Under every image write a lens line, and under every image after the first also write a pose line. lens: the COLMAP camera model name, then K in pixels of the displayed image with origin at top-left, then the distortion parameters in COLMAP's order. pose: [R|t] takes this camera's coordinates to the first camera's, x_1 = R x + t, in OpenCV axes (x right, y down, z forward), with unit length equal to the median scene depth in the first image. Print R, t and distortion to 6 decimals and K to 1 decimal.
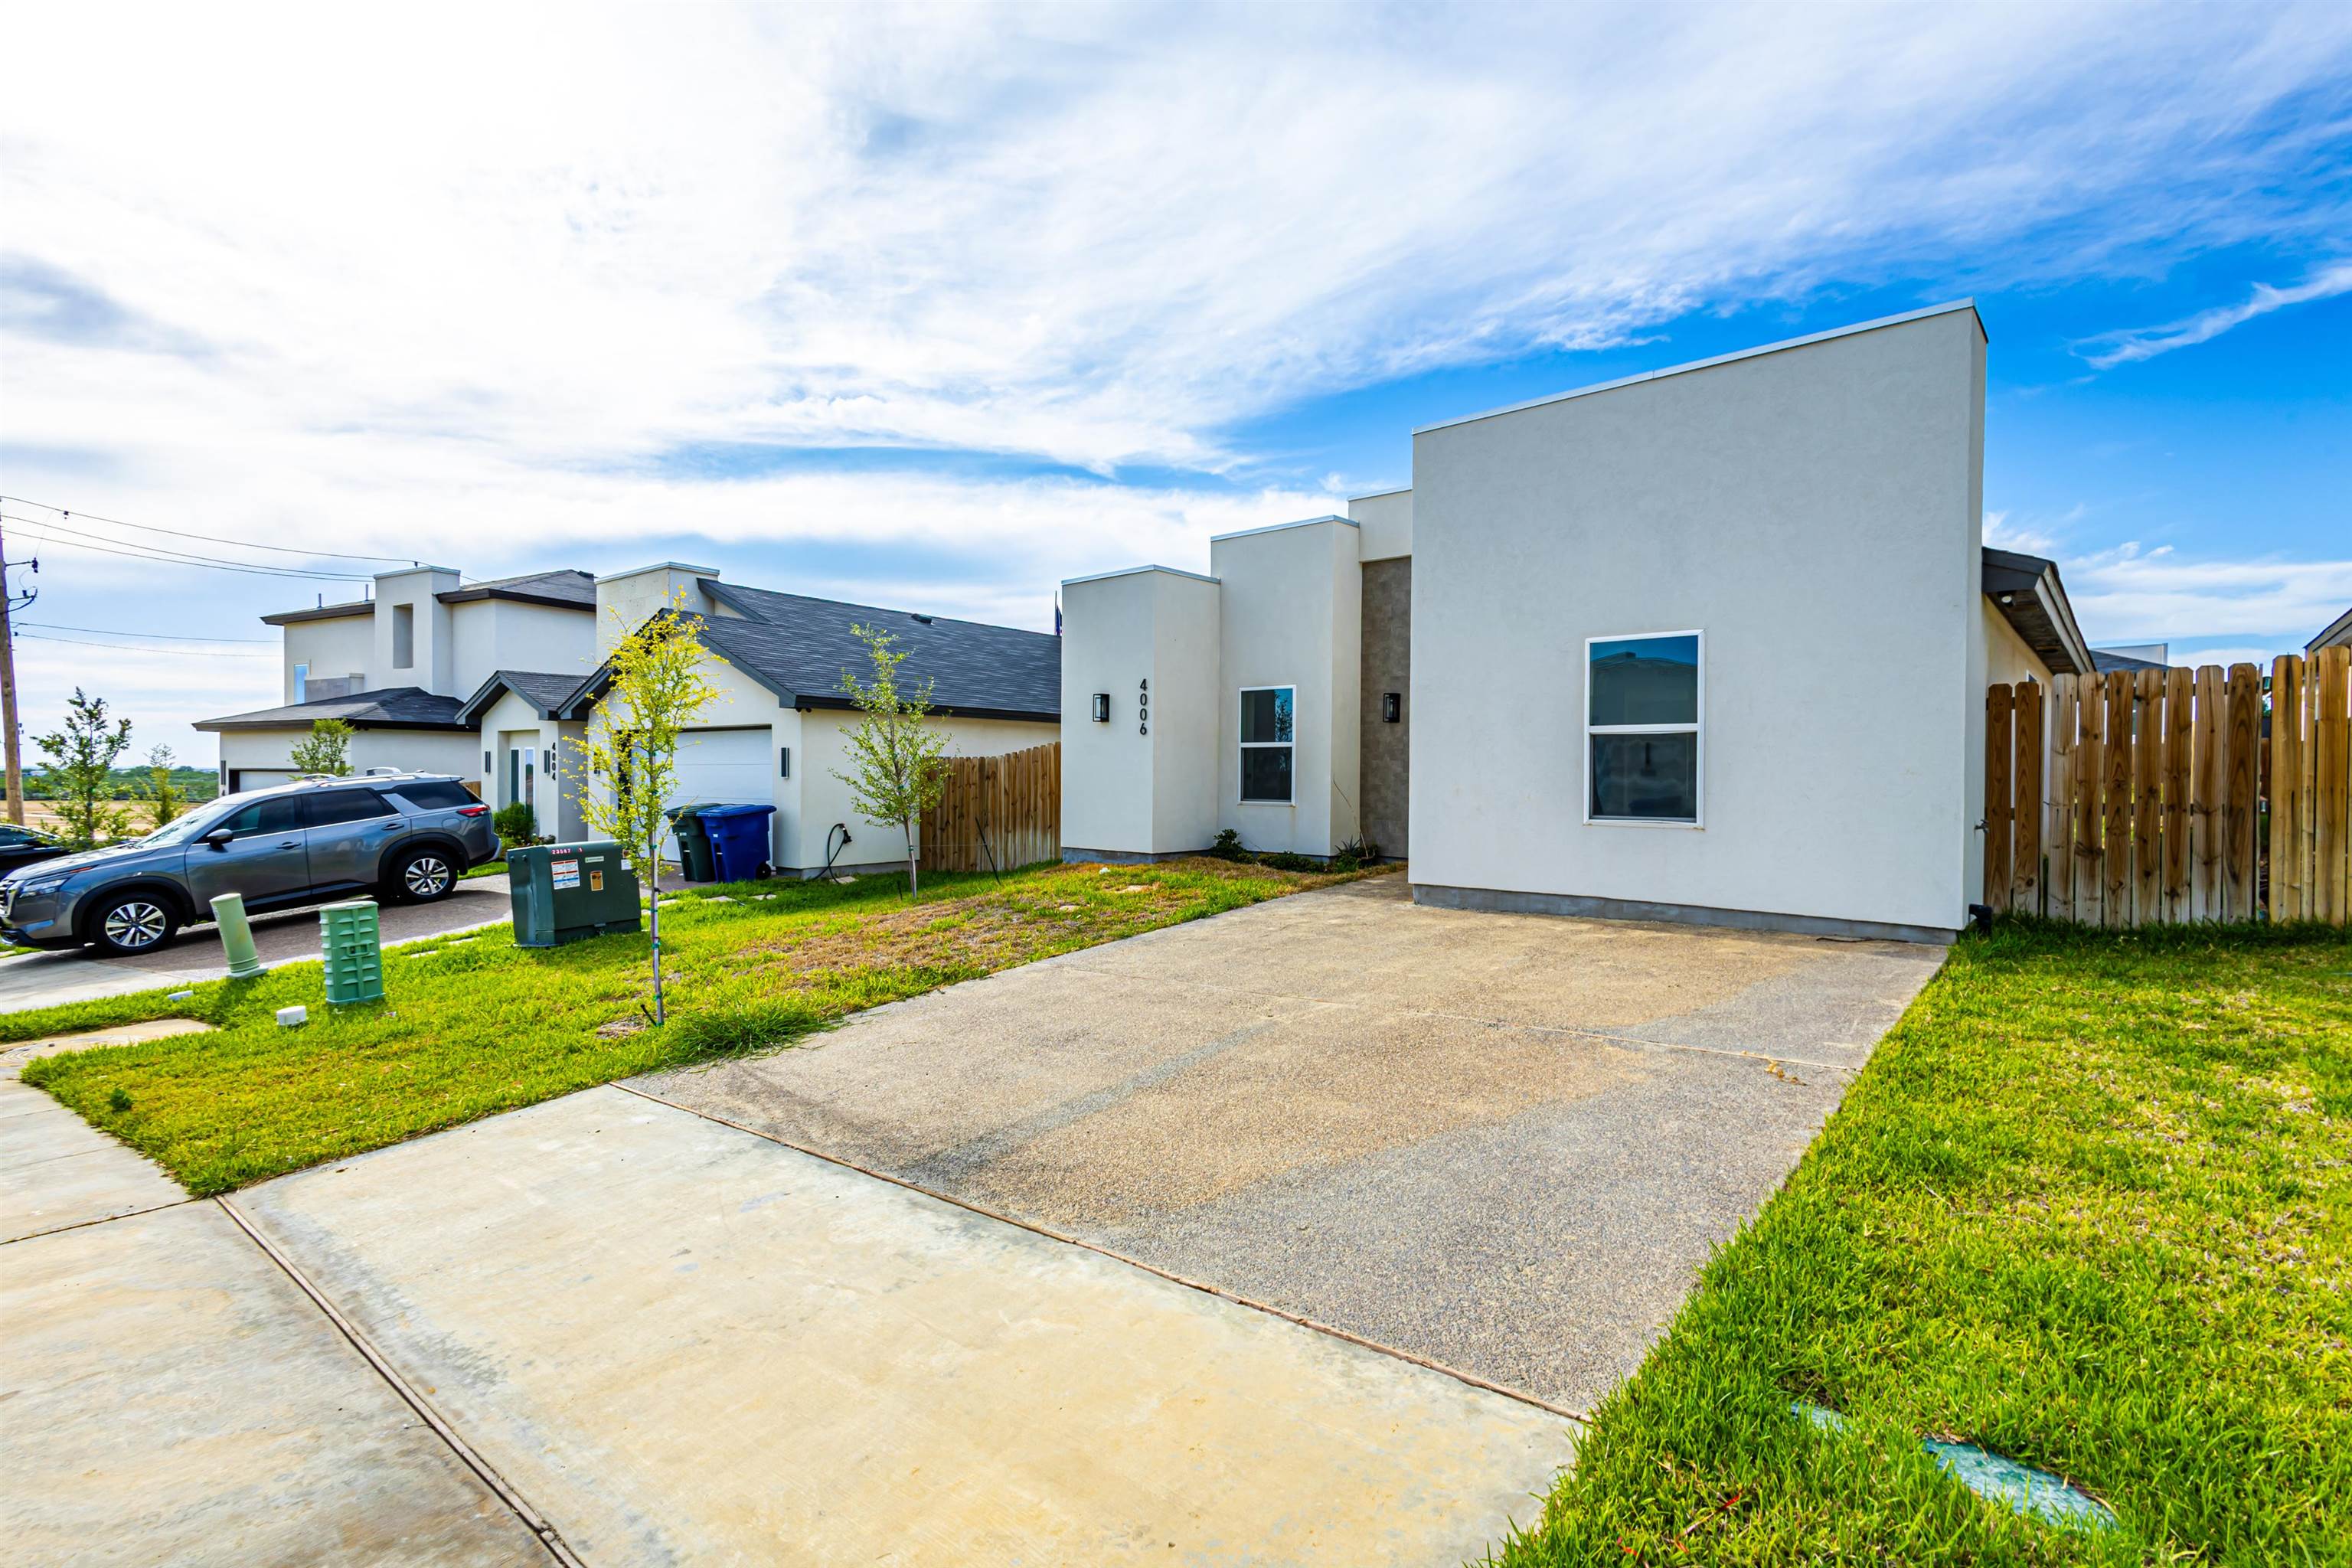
lens RADIAL K [[1086.7, 0, 1176.1], [0, 1086.7, 780.4], [0, 0, 1]] dist [0.010142, -0.002686]
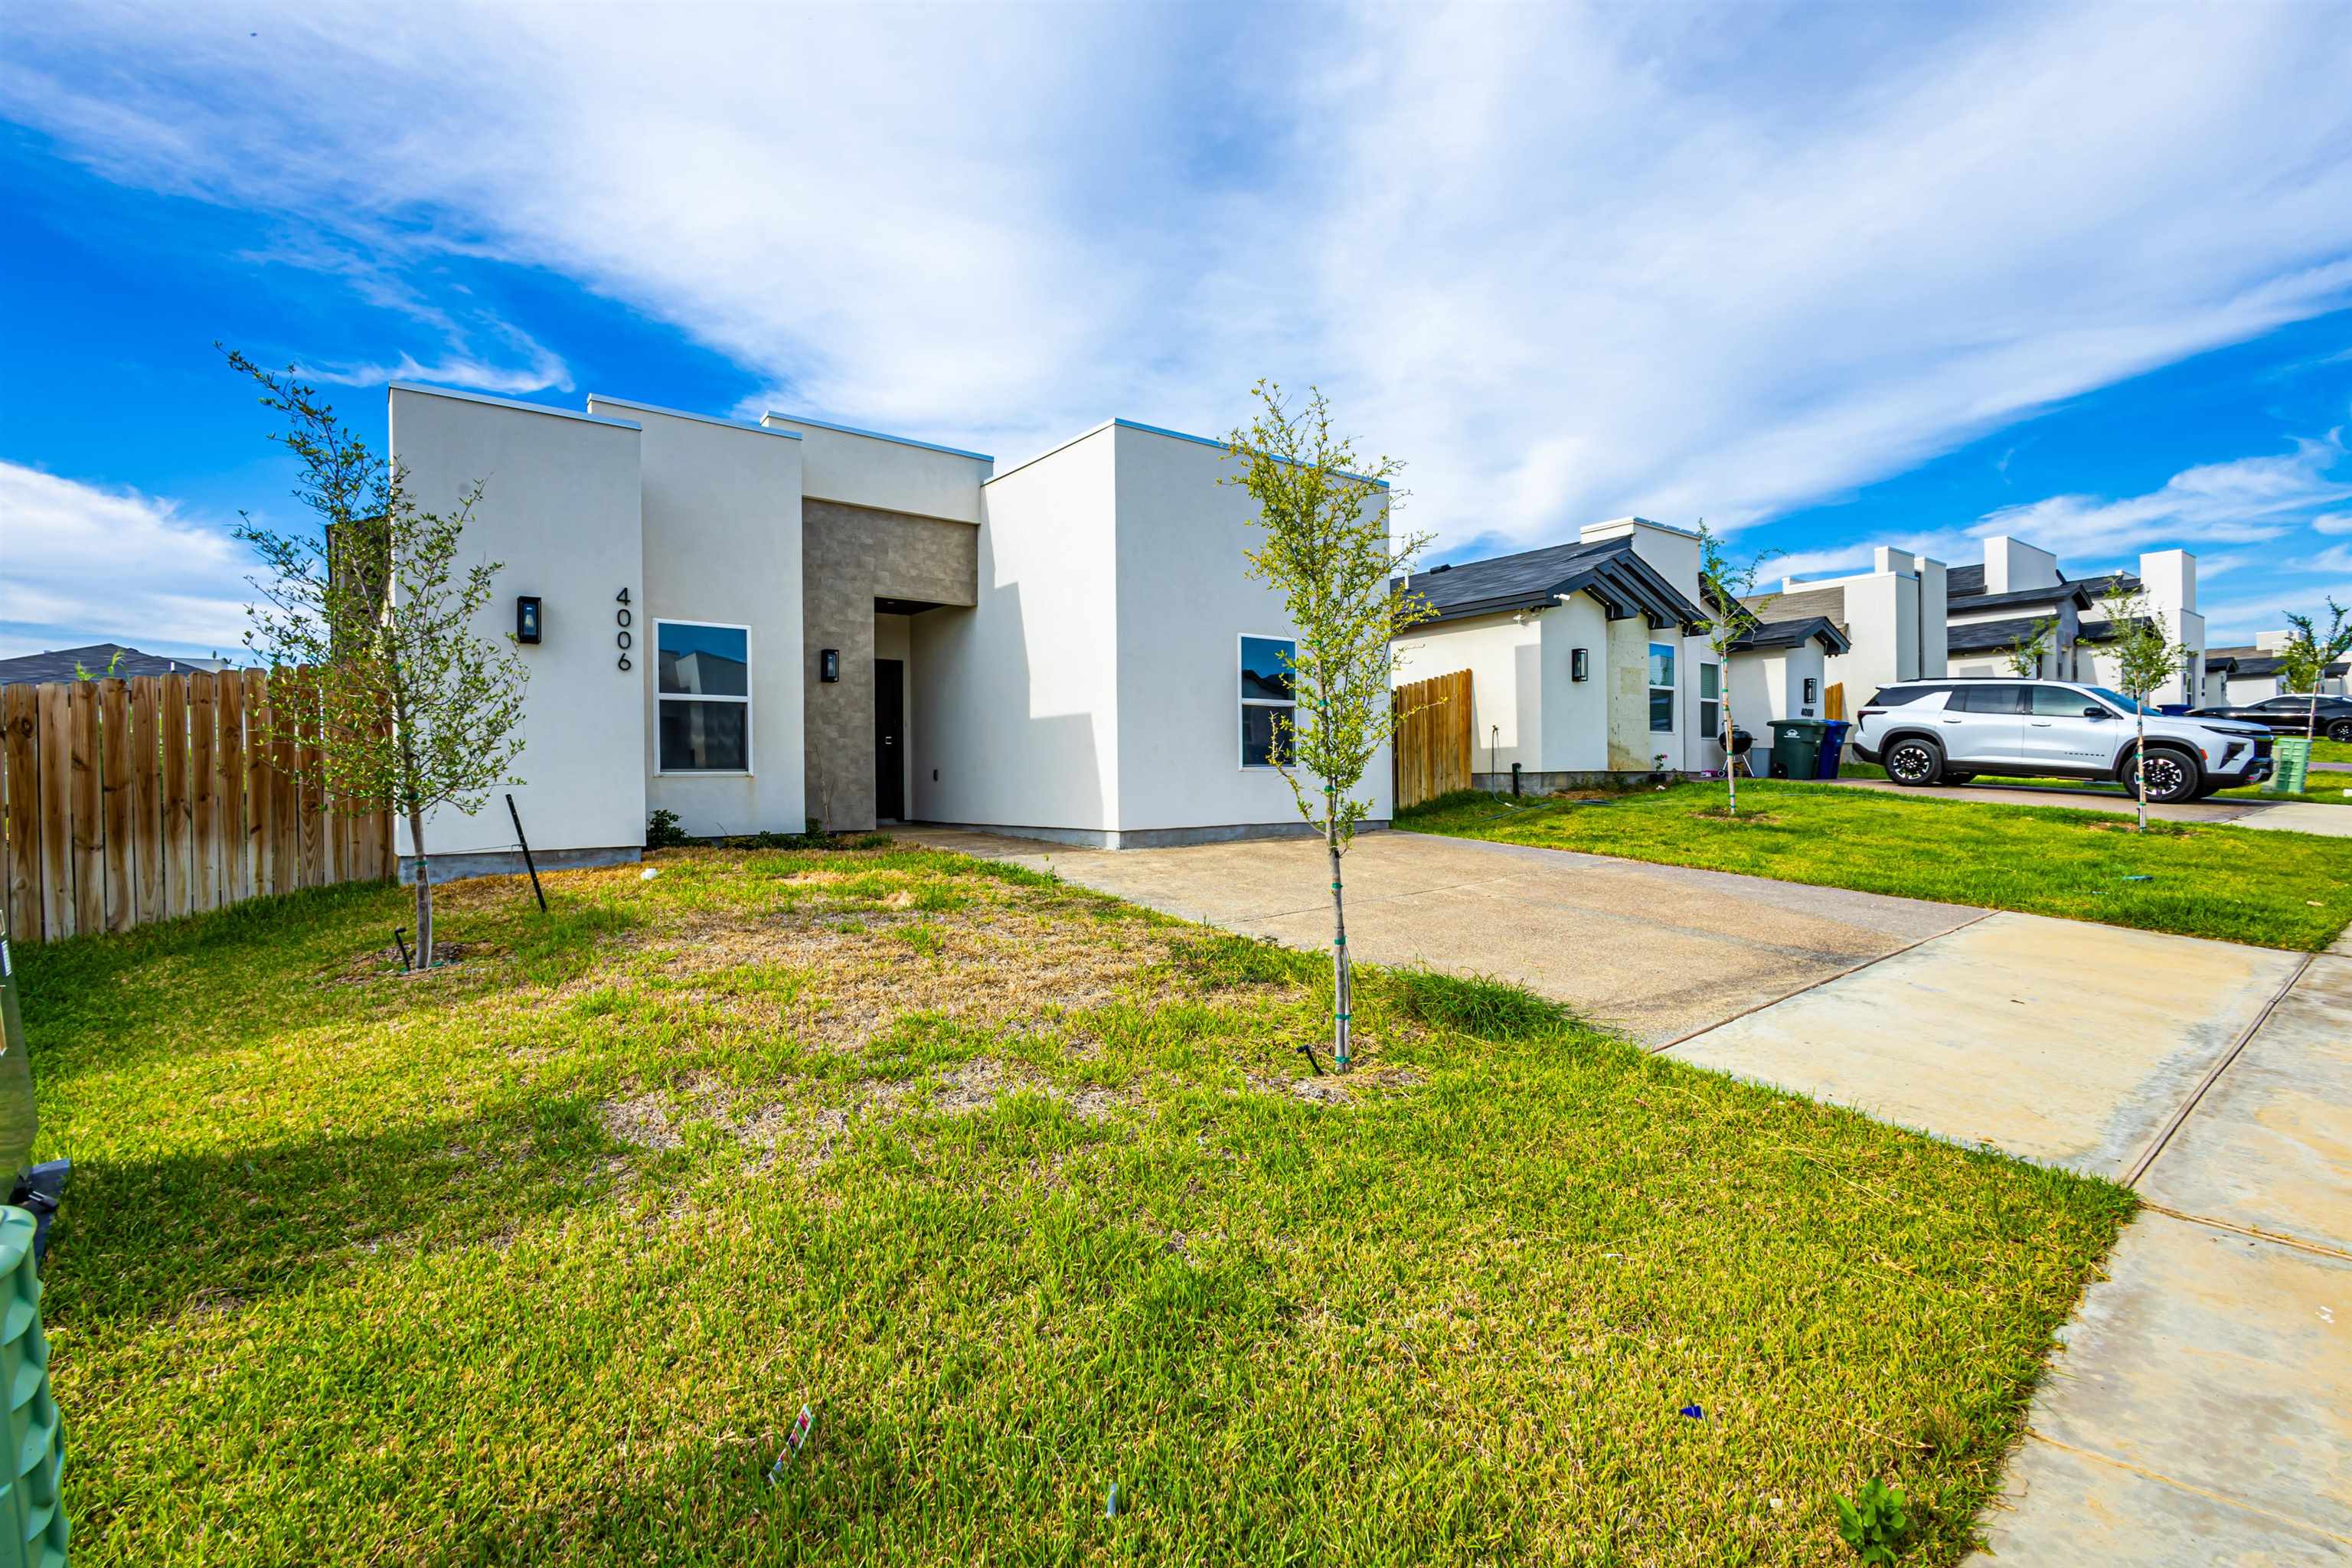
lens RADIAL K [[1086.7, 0, 1175.3], [0, 1086.7, 782.7], [0, 0, 1]] dist [0.010142, -0.002686]
pose [[0.189262, -0.012031, 0.981853, -0.632763], [0.015593, 0.999836, 0.009246, 0.026635], [-0.981803, 0.013560, 0.189419, 0.541533]]
